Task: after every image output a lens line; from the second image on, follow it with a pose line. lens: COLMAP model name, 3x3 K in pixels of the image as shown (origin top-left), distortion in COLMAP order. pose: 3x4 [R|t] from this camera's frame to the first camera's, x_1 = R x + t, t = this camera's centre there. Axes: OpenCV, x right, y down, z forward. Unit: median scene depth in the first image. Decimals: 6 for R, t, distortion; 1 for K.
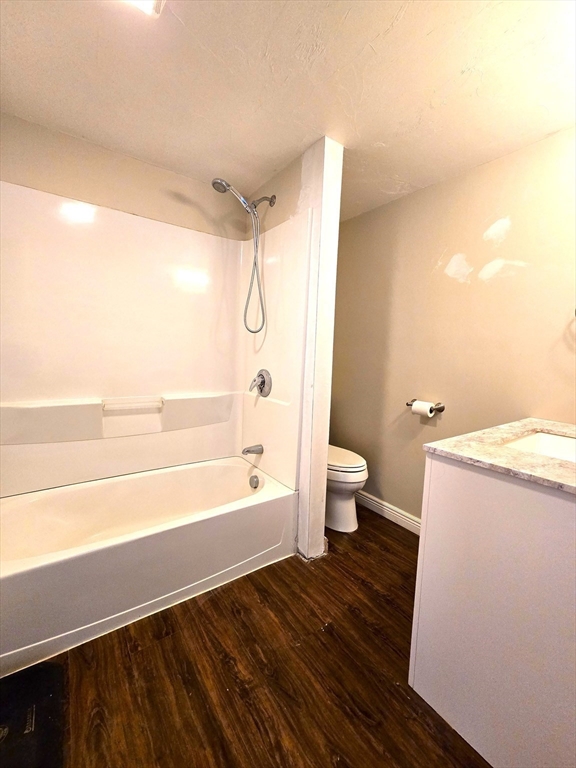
lens RADIAL K [[309.9, 0, 287.3], [0, 309.9, 383.7], [0, 0, 1]] dist [-0.001186, -0.000140]
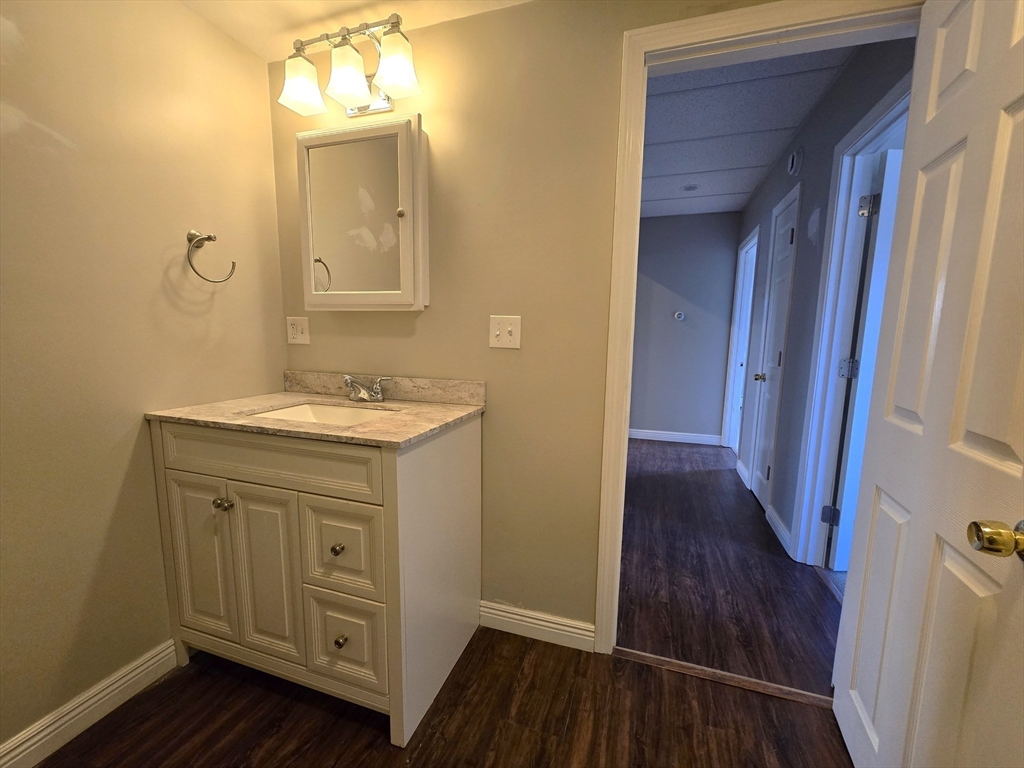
lens RADIAL K [[413.2, 0, 514.7], [0, 413.2, 386.4], [0, 0, 1]] dist [-0.001186, -0.000140]
pose [[-0.586006, -0.147717, 0.796729, -0.529672], [0.043147, 0.976160, 0.212720, -0.145195], [-0.809157, 0.159032, -0.565662, 1.386596]]
